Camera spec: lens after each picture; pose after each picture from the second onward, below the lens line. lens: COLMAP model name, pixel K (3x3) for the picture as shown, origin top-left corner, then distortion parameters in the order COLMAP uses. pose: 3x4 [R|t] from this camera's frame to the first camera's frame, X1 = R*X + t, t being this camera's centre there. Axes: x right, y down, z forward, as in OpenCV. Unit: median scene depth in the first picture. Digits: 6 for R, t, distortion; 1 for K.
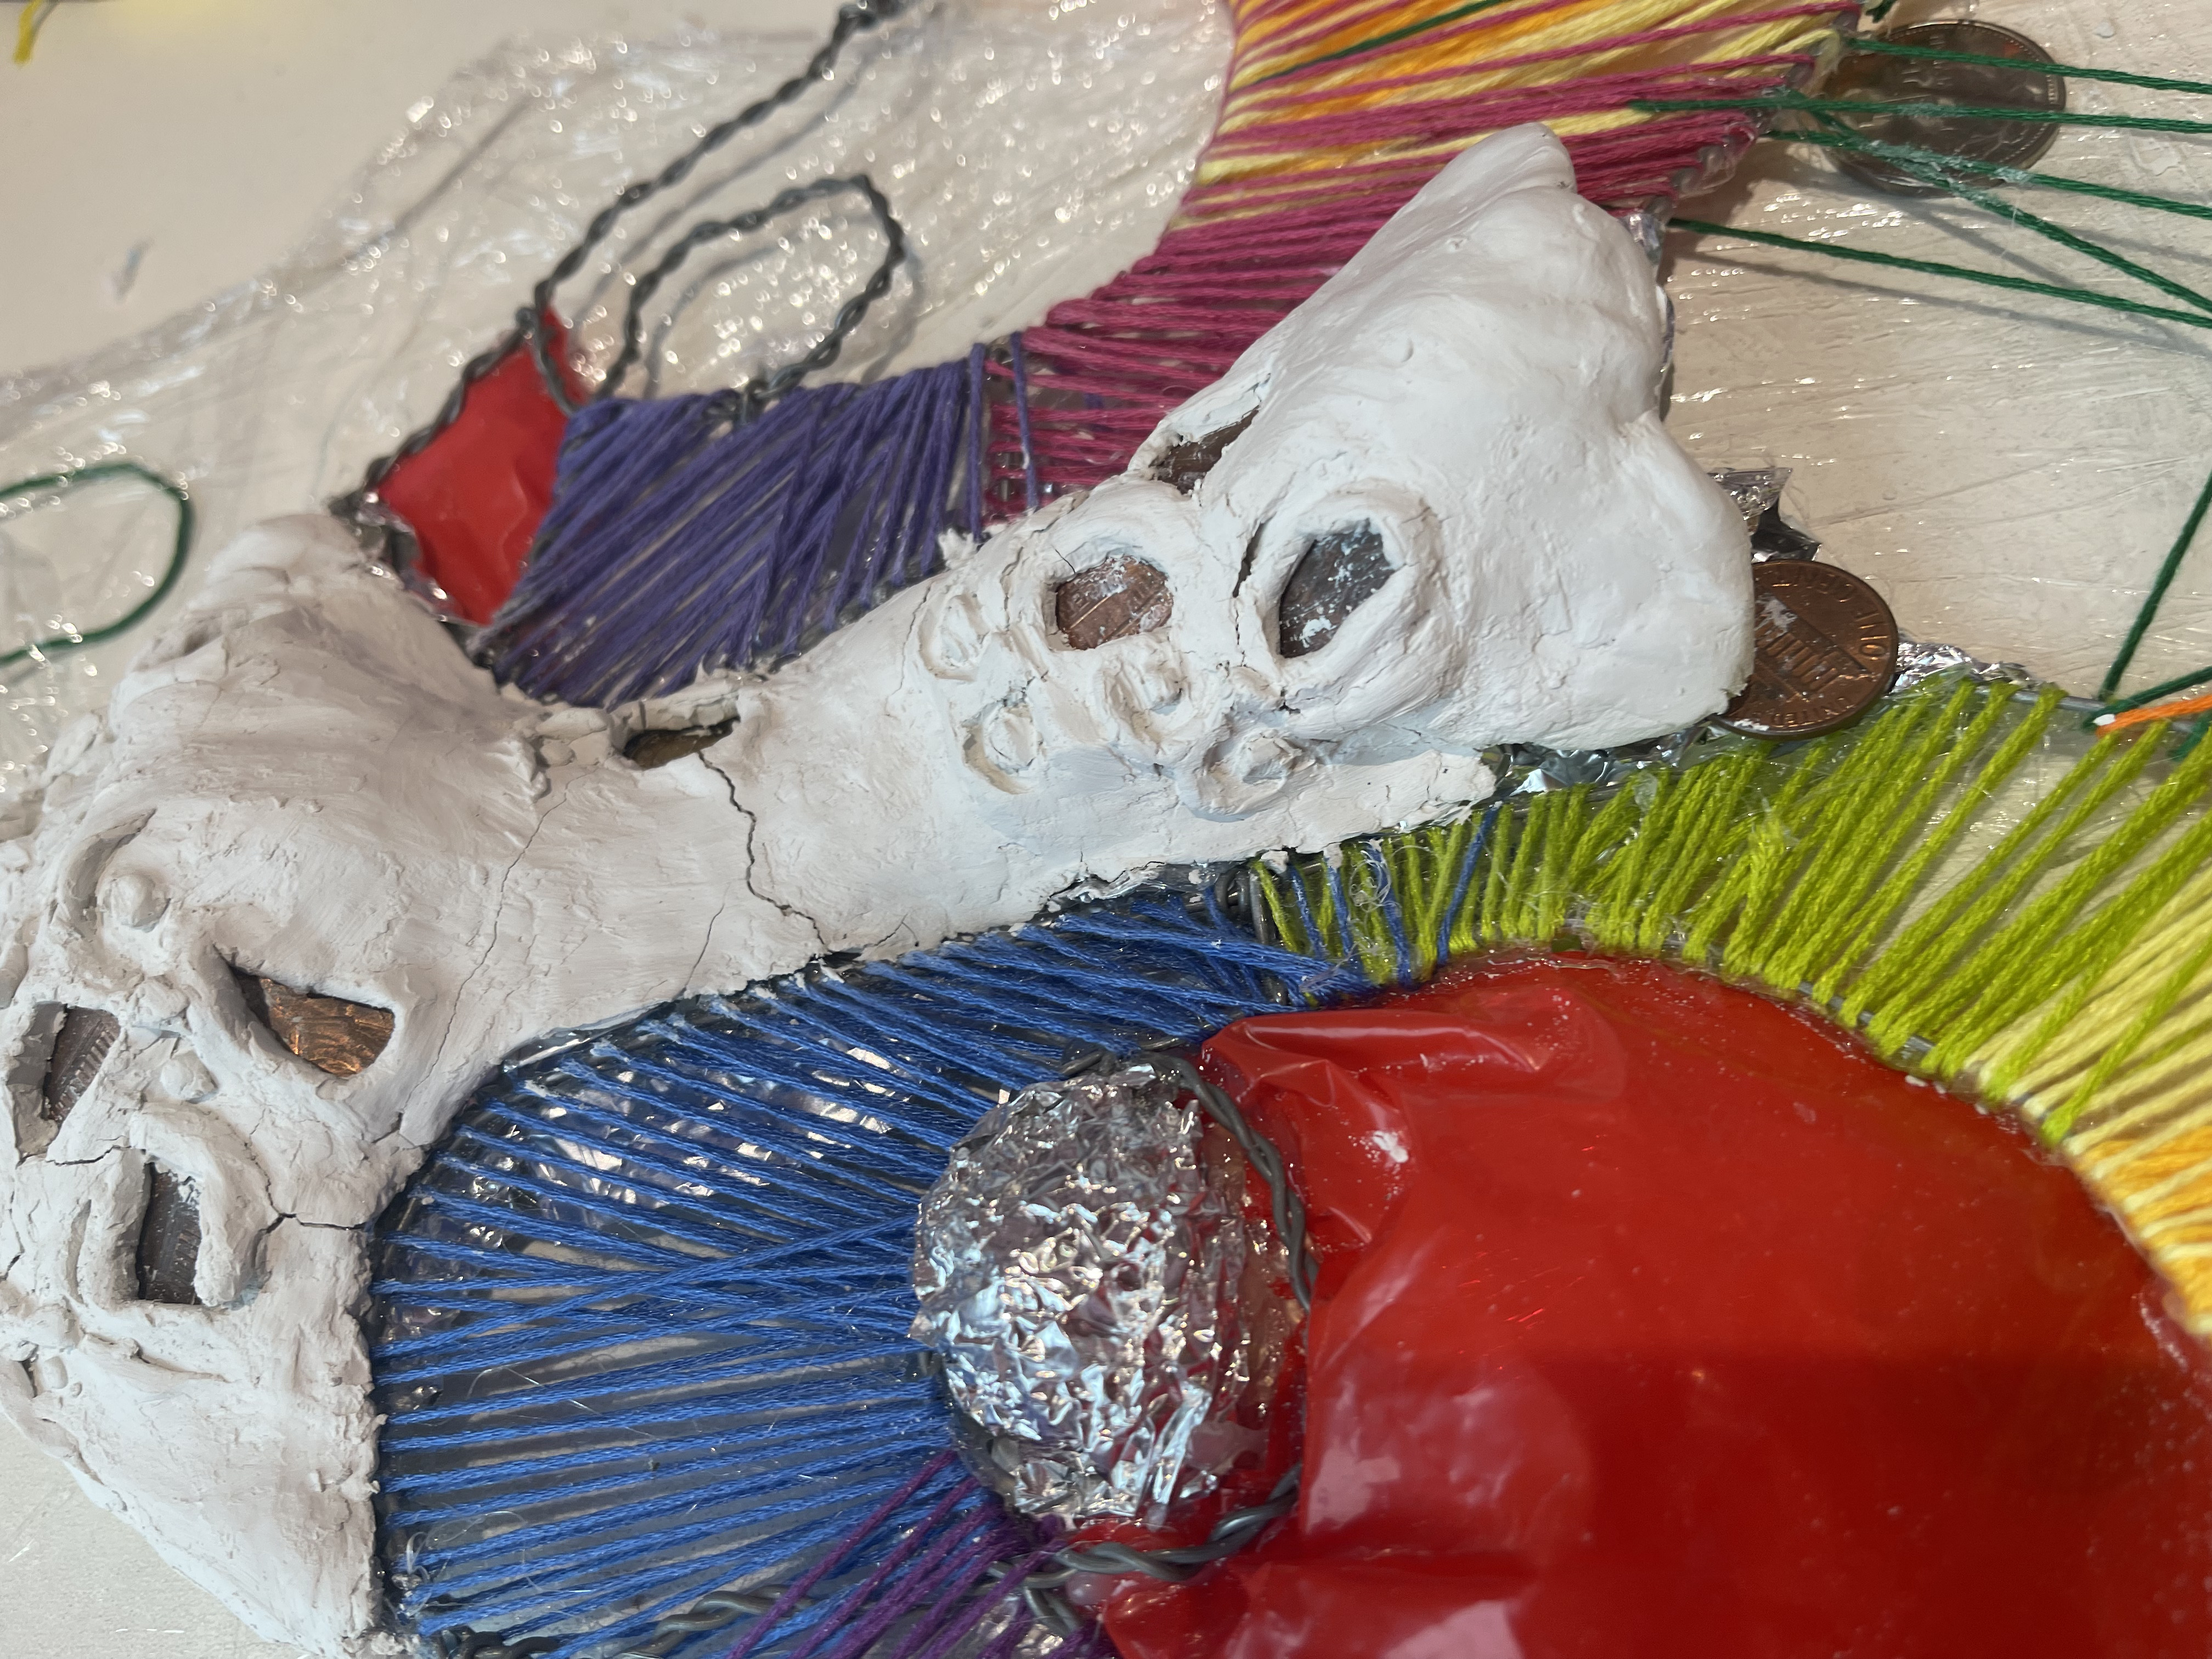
lens RADIAL K [[1793.5, 0, 1106.4], [0, 1793.5, 799.7], [0, 0, 1]] dist [0.088919, -0.183528]
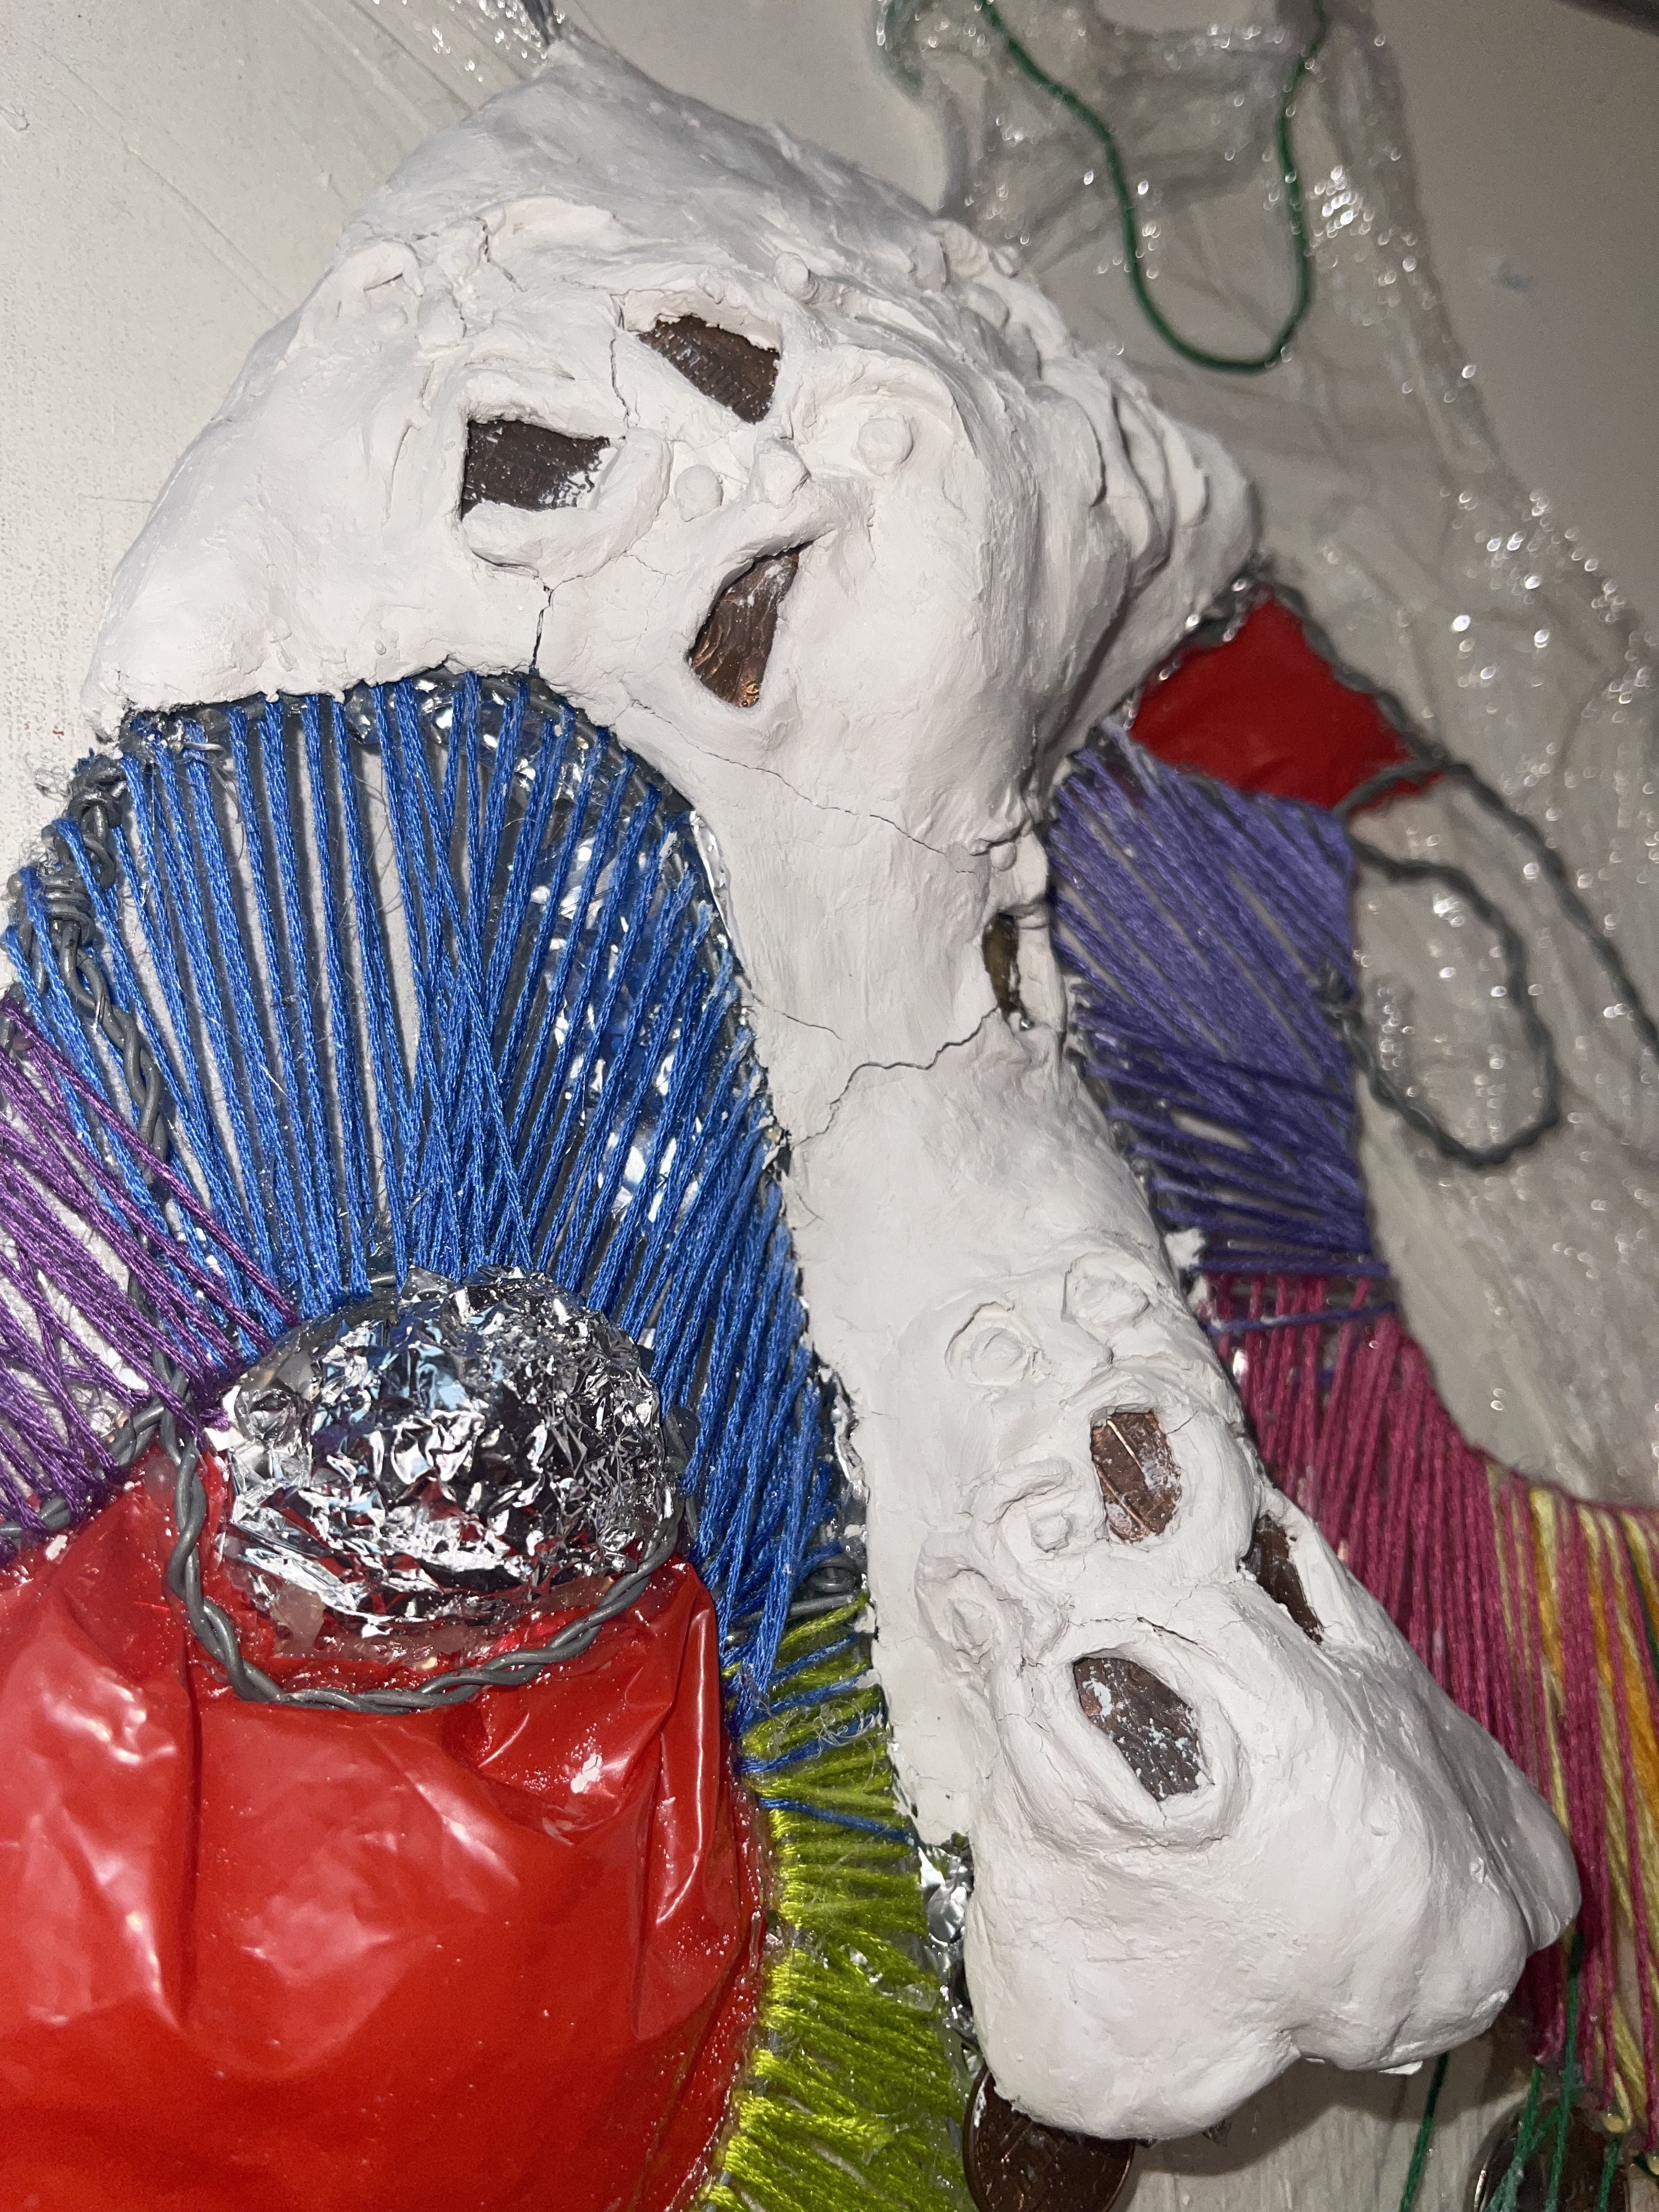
lens RADIAL K [[1793.5, 0, 829.5], [0, 1793.5, 1106.0], [0, 0, 1]] dist [0.088919, -0.183528]
pose [[-0.050354, 0.996340, 0.069075, -0.256731], [-0.998696, -0.050814, 0.004920, 0.063211], [0.008412, -0.068737, 0.997599, 0.021157]]
